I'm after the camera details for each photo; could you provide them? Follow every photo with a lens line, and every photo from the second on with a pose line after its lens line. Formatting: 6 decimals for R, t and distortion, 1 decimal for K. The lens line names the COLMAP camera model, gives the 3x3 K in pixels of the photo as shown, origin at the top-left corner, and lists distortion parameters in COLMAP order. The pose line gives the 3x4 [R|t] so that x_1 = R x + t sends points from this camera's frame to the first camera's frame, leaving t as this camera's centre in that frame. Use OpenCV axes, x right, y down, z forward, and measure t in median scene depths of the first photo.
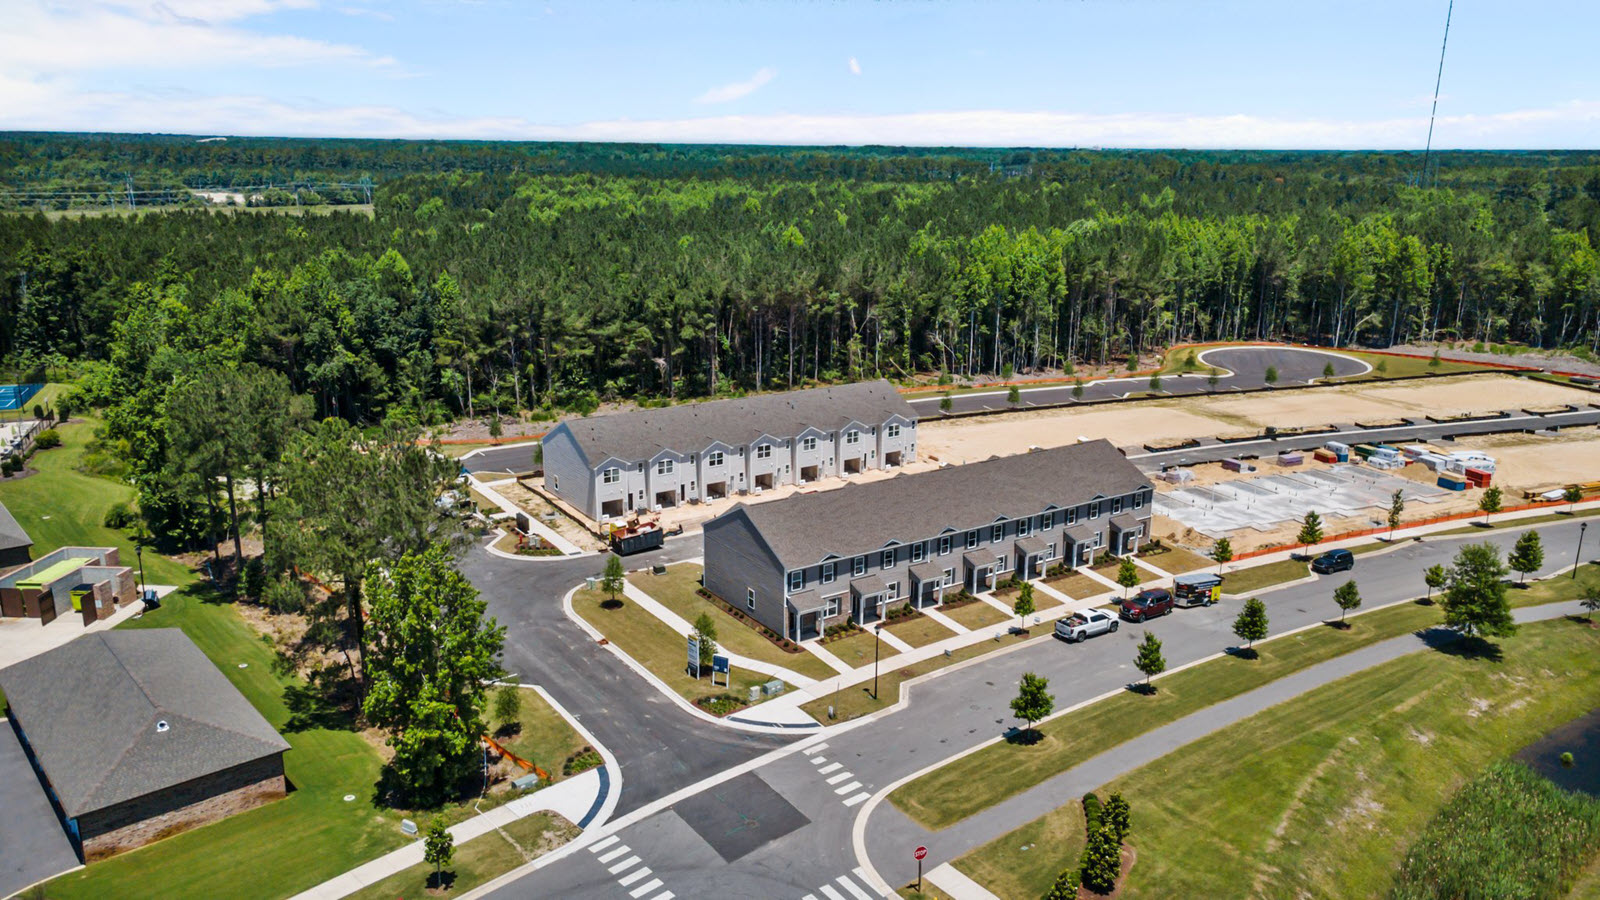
lens RADIAL K [[1171.3, 0, 810.8], [0, 1171.3, 449.9], [0, 0, 1]] dist [0.031681, 0.003510]
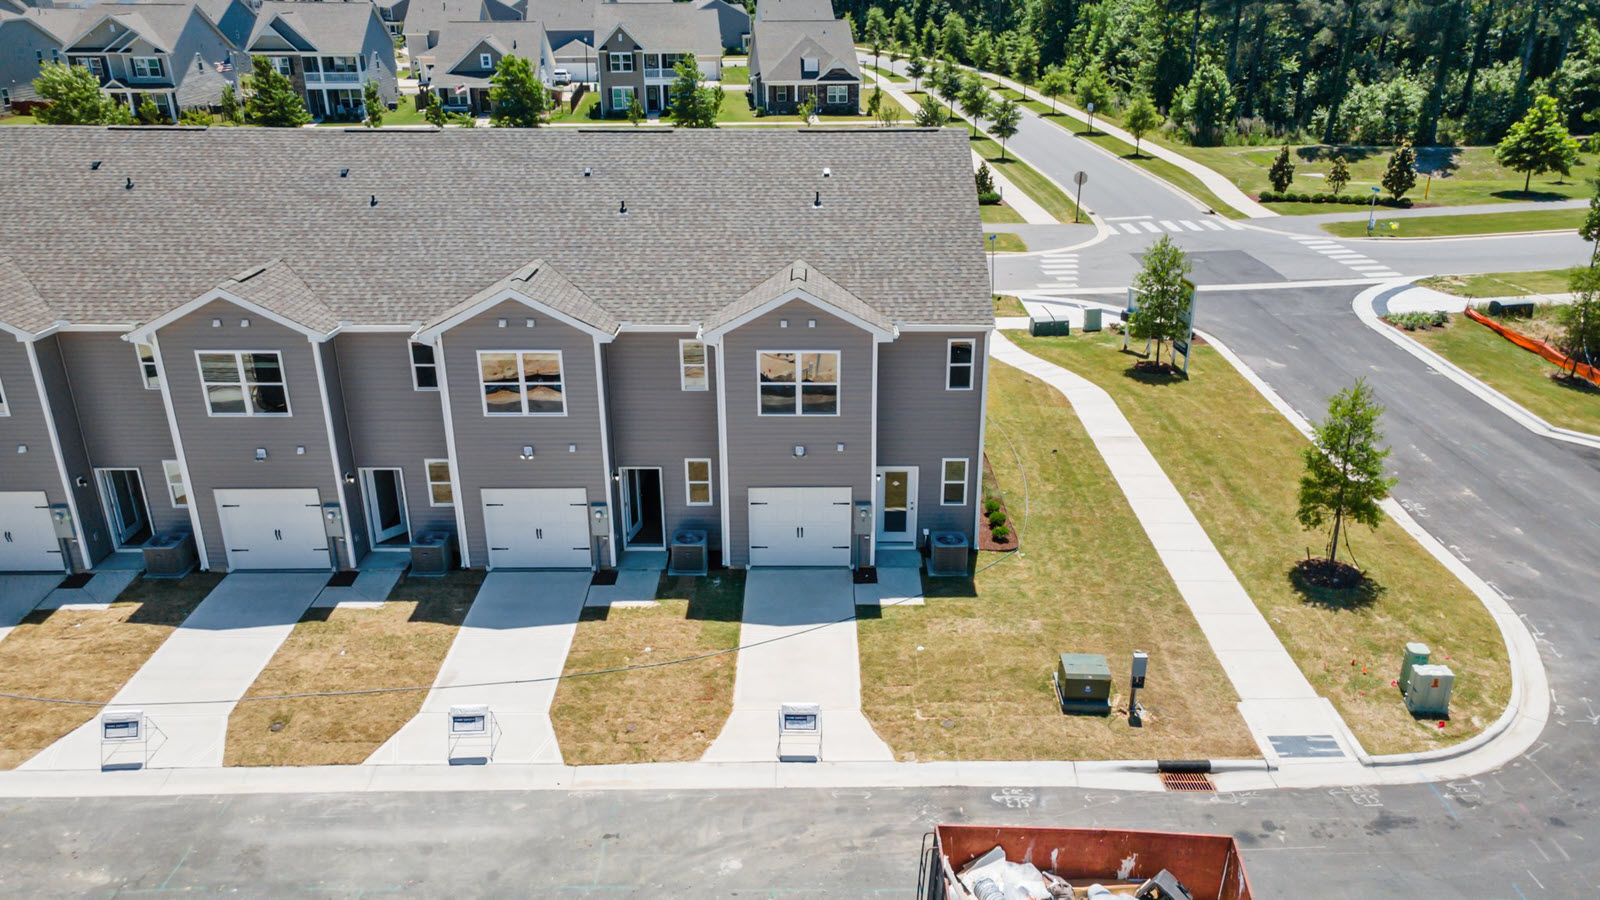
lens RADIAL K [[1171.3, 0, 810.8], [0, 1171.3, 449.9], [0, 0, 1]] dist [0.031681, 0.003510]
pose [[-0.823435, -0.222927, 0.521785, -0.218441], [0.138086, 0.813210, 0.565351, -0.071795], [-0.550352, 0.537580, -0.638842, 1.304368]]
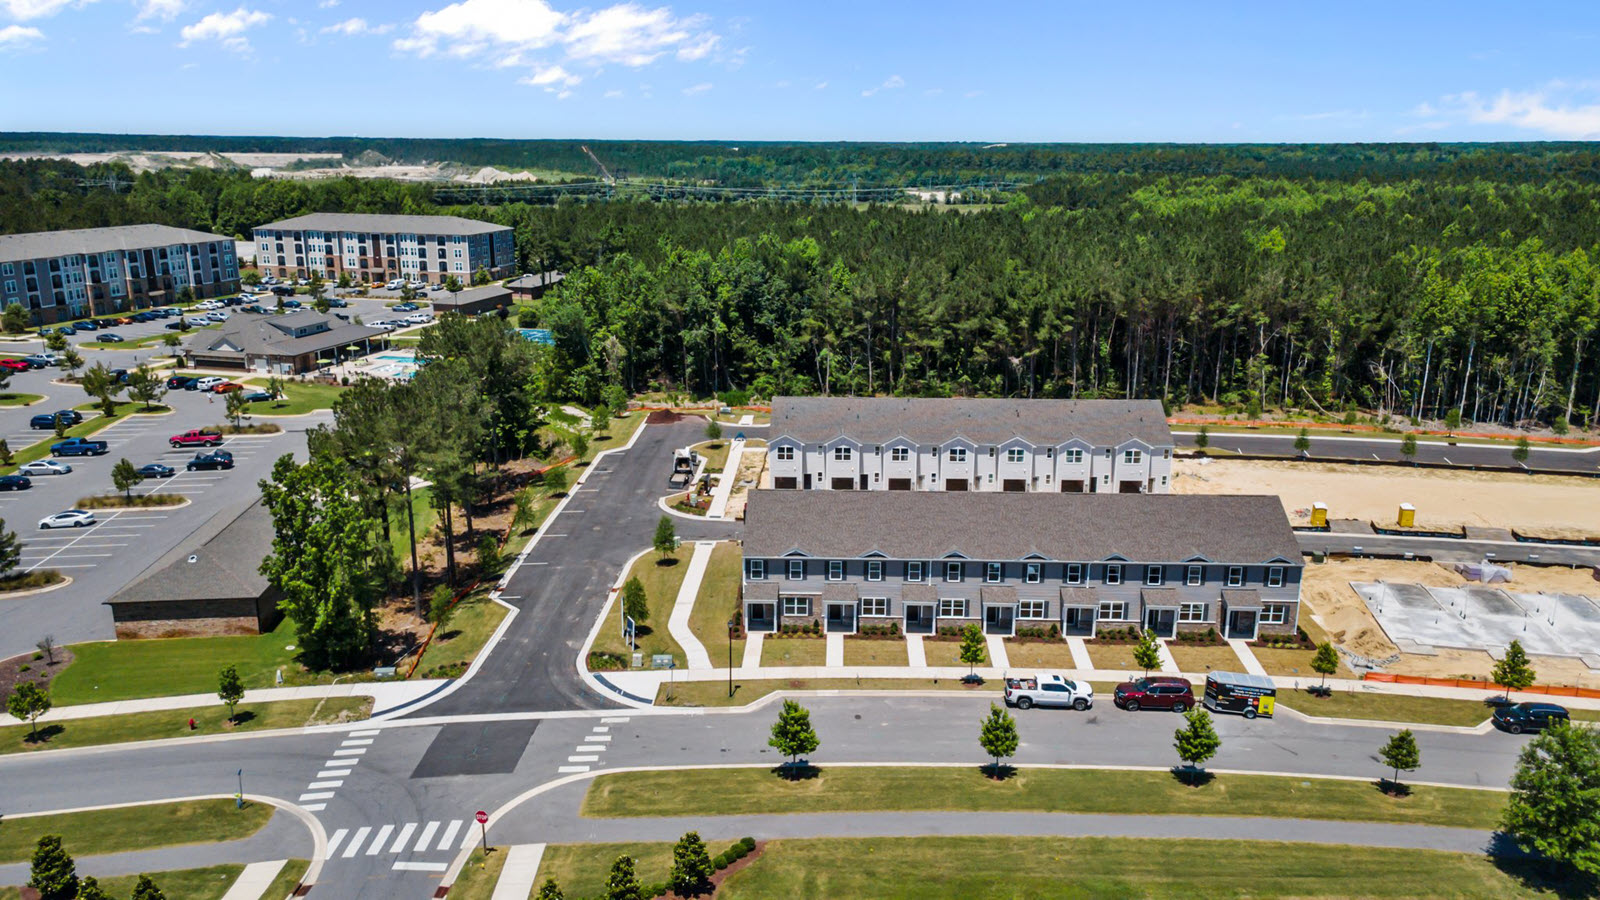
lens RADIAL K [[1171.3, 0, 810.8], [0, 1171.3, 449.9], [0, 0, 1]] dist [0.031681, 0.003510]
pose [[0.809548, 0.142499, -0.569496, 0.564495], [-0.144020, 0.988655, 0.042652, -0.036630], [0.569113, 0.047490, 0.820887, 0.203492]]
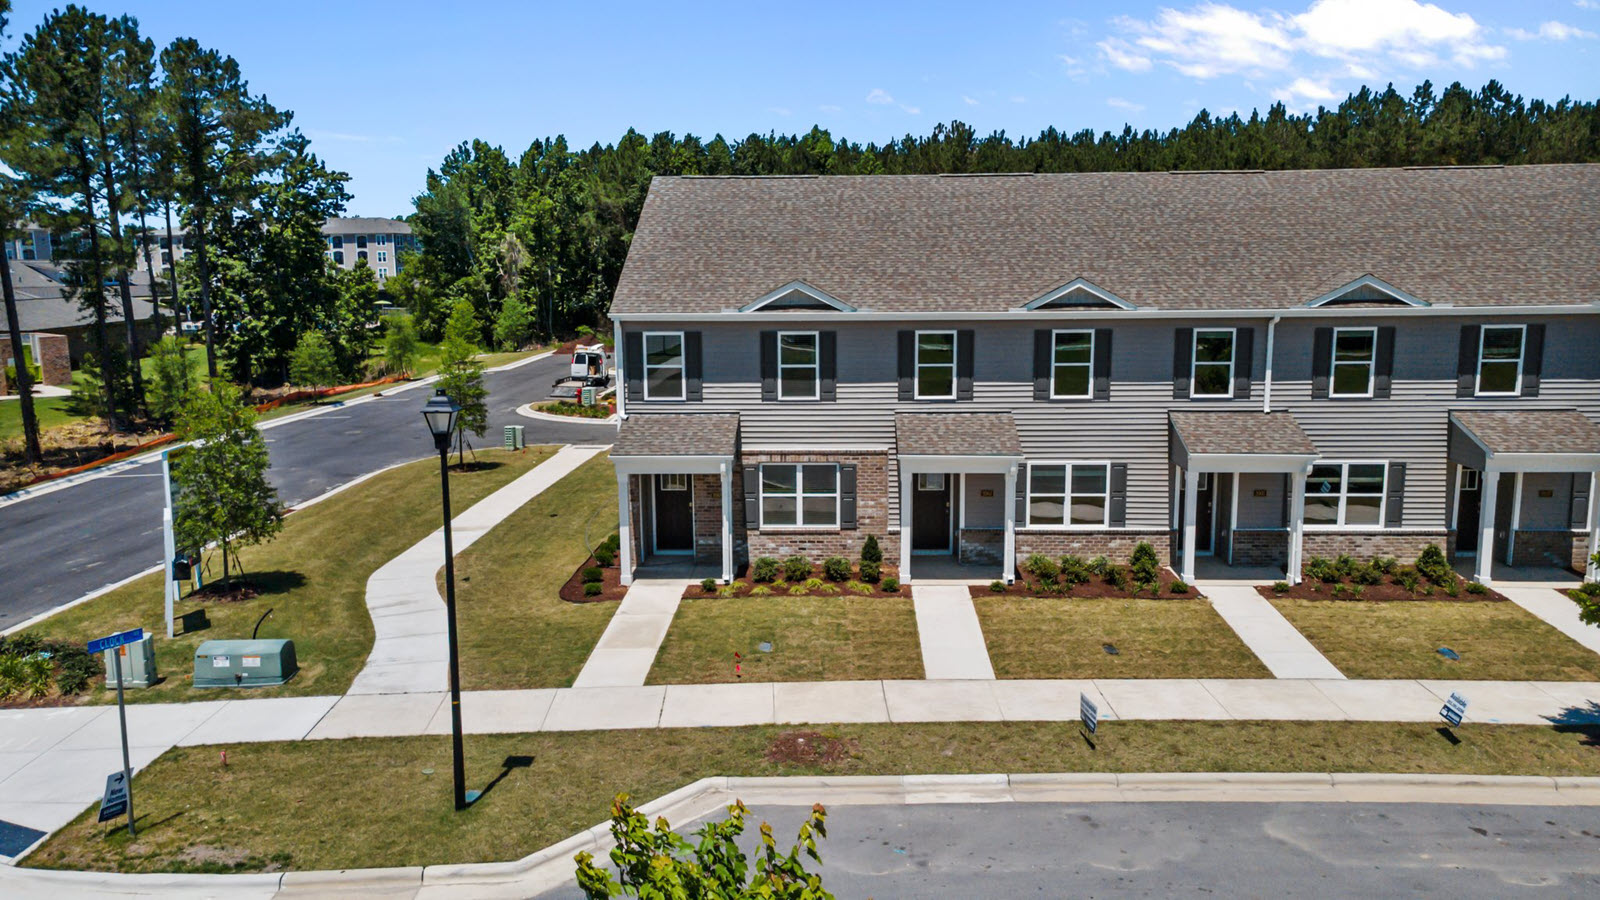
lens RADIAL K [[1171.3, 0, 810.8], [0, 1171.3, 449.9], [0, 0, 1]] dist [0.031681, 0.003510]
pose [[0.805830, 0.078537, -0.586916, 0.184593], [-0.135519, 0.989319, -0.053683, 0.140084], [0.576431, 0.122798, 0.807866, 0.775643]]
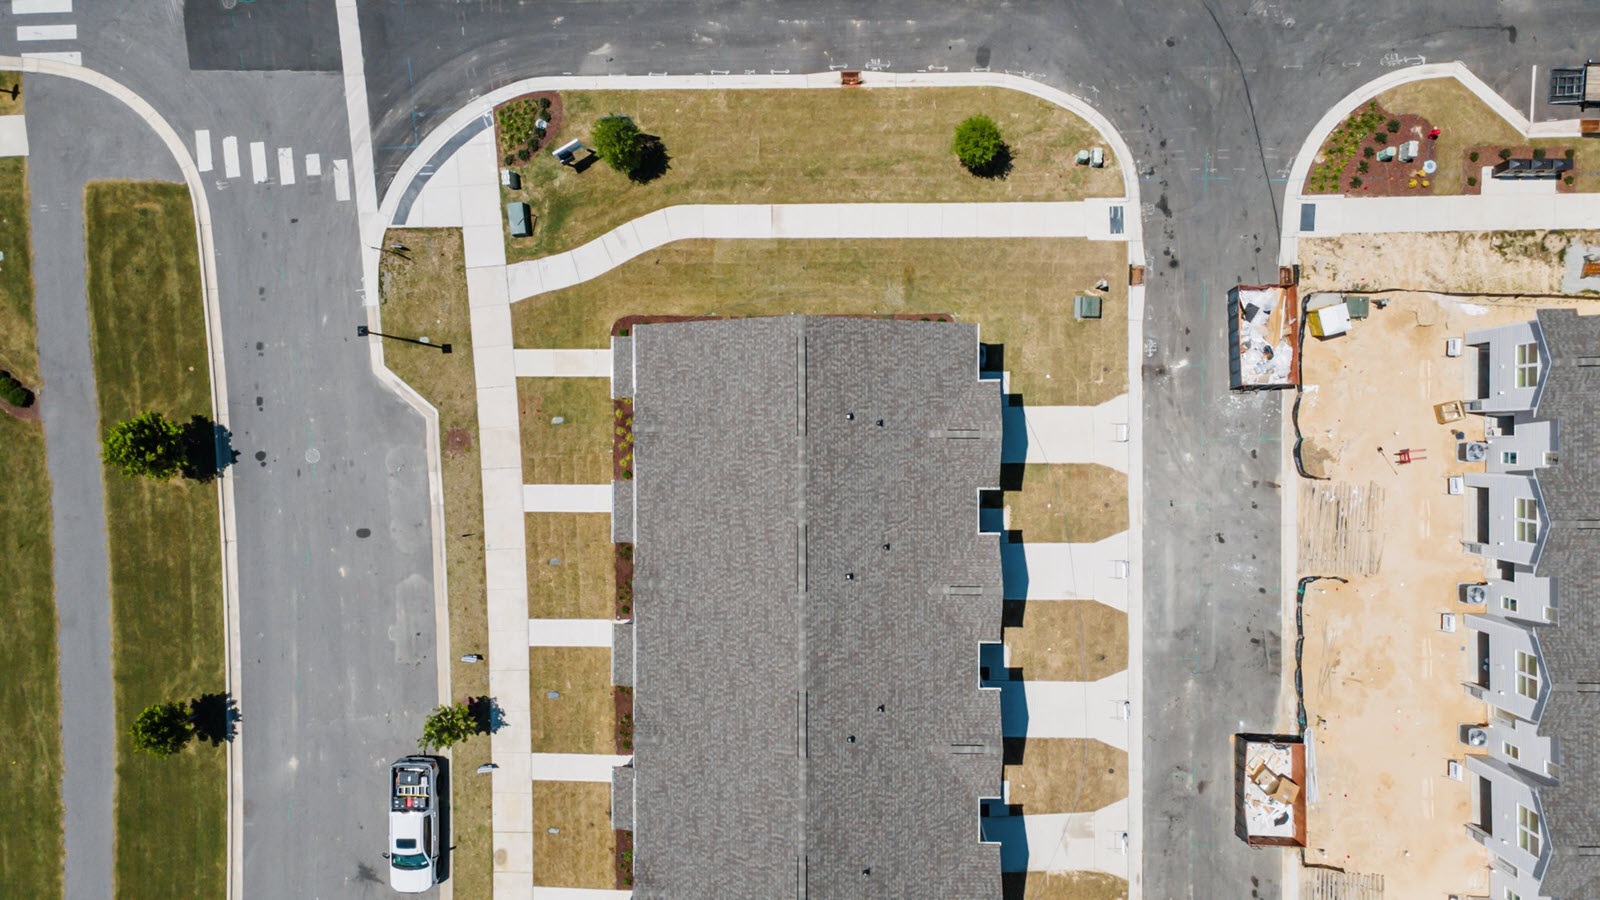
lens RADIAL K [[1171.3, 0, 810.8], [0, 1171.3, 449.9], [0, 0, 1]] dist [0.031681, 0.003510]
pose [[-0.563454, 0.825887, 0.020736, -0.028477], [-0.179128, -0.146634, 0.972837, -0.411479], [0.806494, 0.544434, 0.230561, 0.942692]]
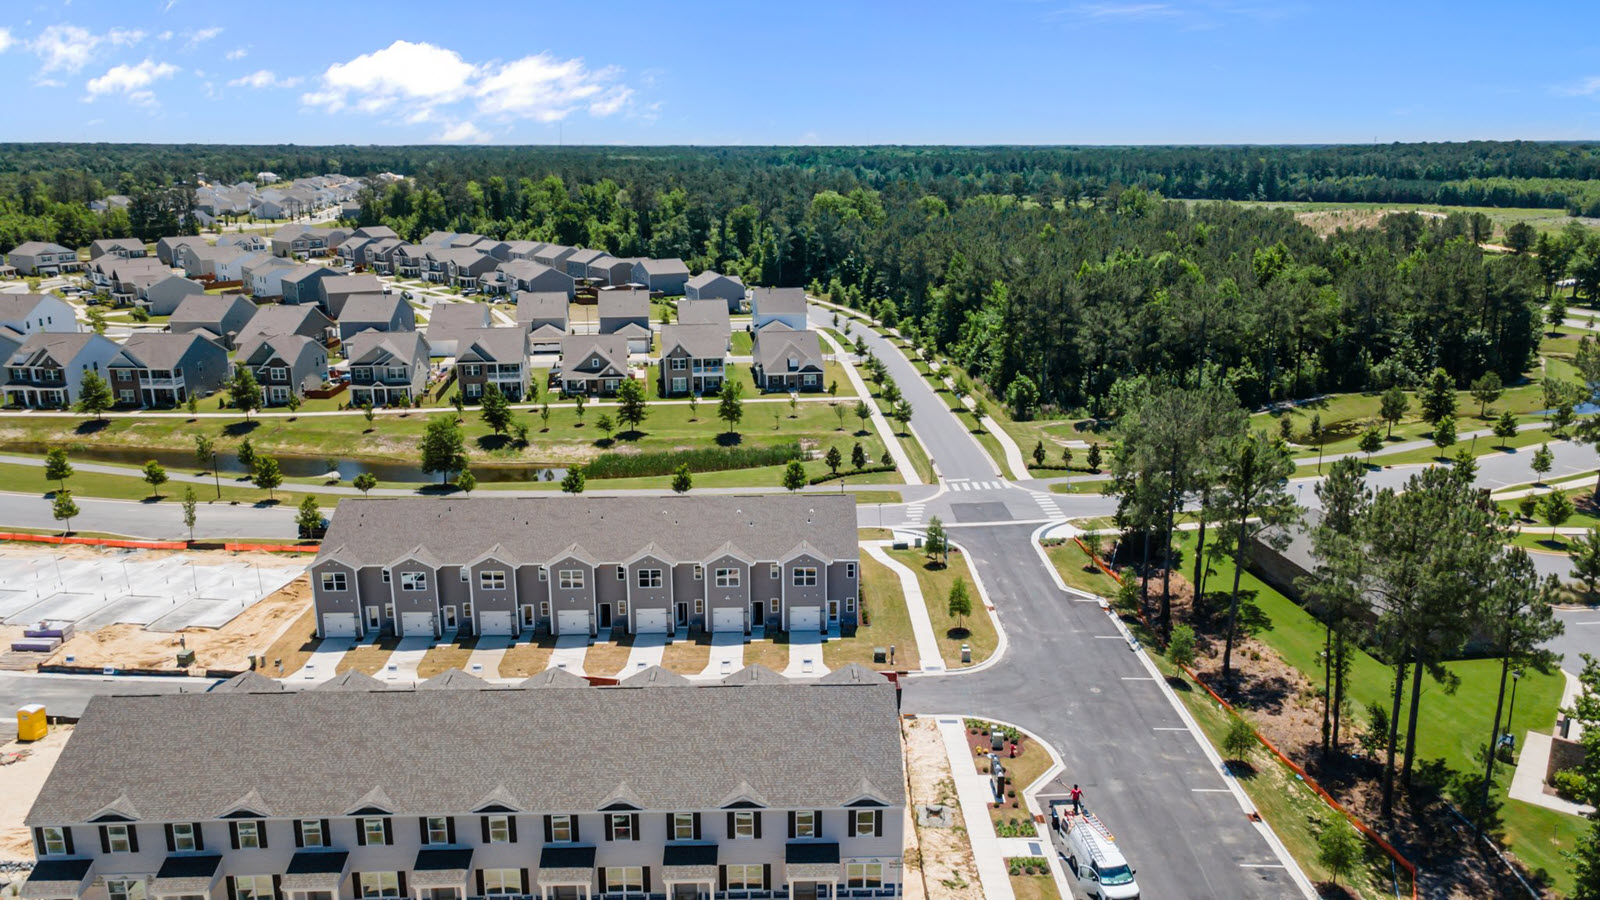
lens RADIAL K [[1165.2, 0, 821.3], [0, 1165.2, 449.2], [0, 0, 1]] dist [0.063264, -0.001788]
pose [[-0.842904, -0.148758, 0.517091, -0.577745], [0.125448, 0.880206, 0.457711, -0.477423], [-0.523235, 0.450675, -0.723268, 1.783330]]
